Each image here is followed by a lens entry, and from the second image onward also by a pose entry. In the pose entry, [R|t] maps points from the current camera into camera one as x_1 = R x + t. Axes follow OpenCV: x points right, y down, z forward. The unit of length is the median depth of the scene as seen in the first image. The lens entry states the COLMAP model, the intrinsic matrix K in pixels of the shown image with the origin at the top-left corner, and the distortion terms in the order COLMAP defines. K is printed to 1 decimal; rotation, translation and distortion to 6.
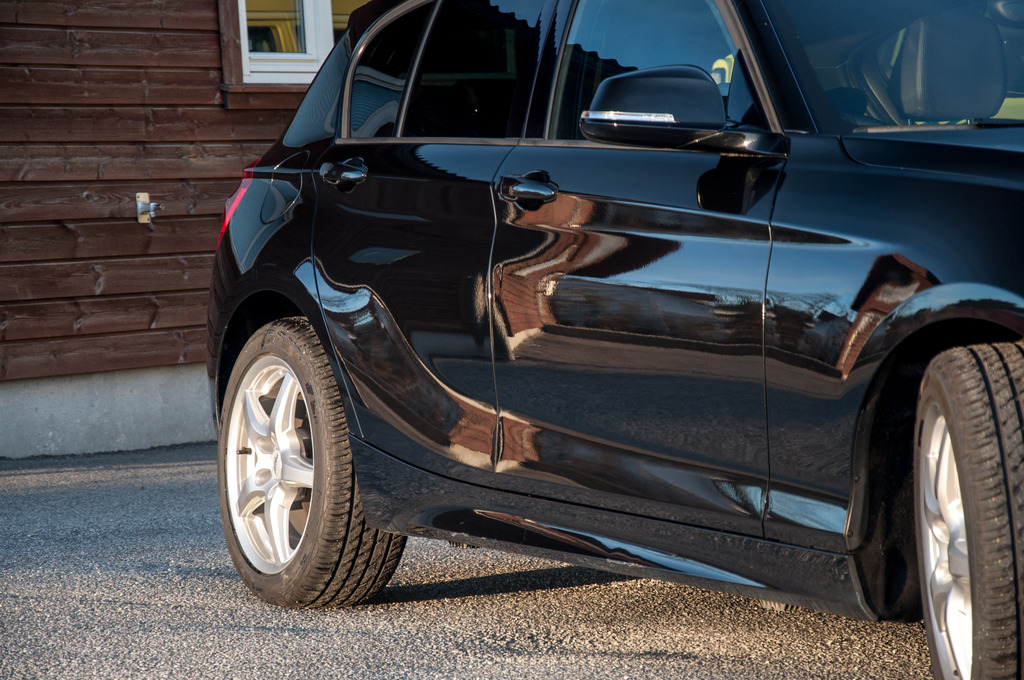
lens RADIAL K [[3803.1, 0, 544.3], [0, 3803.1, 336.9], [0, 0, 1]] dist [1.144356, 0.000000]
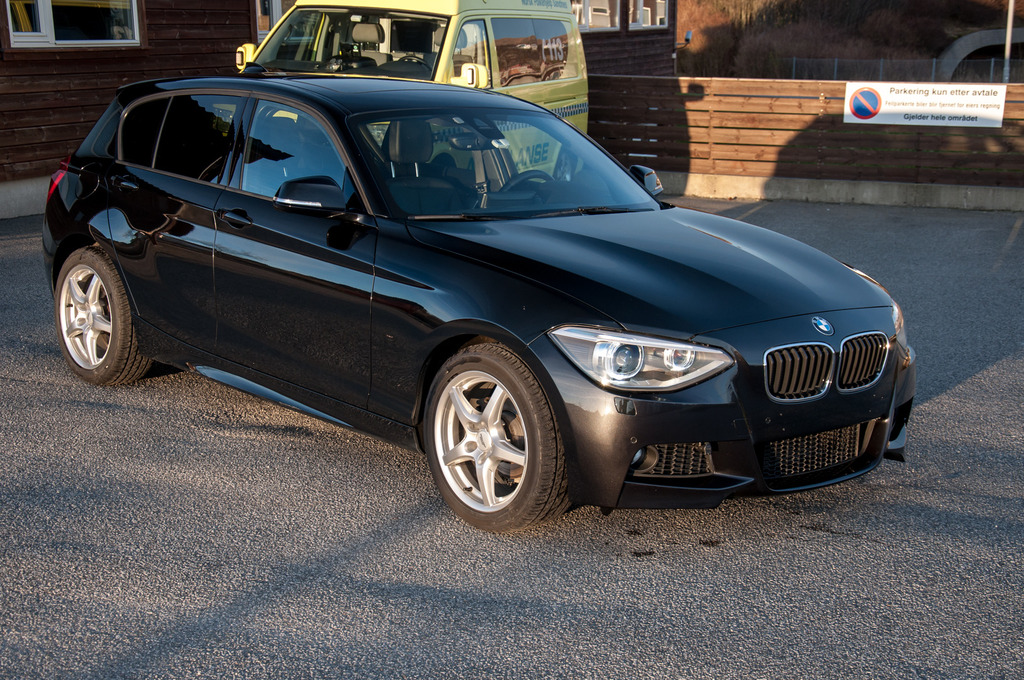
lens RADIAL K [[1548.9, 0, 512.6], [0, 1548.9, 346.8], [0, 0, 1]] dist [0.208527, 0.000000]
pose [[0.966736, -0.005180, 0.255723, -0.066037], [-0.036632, 0.986684, 0.158471, -0.095290], [-0.253138, -0.162567, 0.953673, 0.121705]]
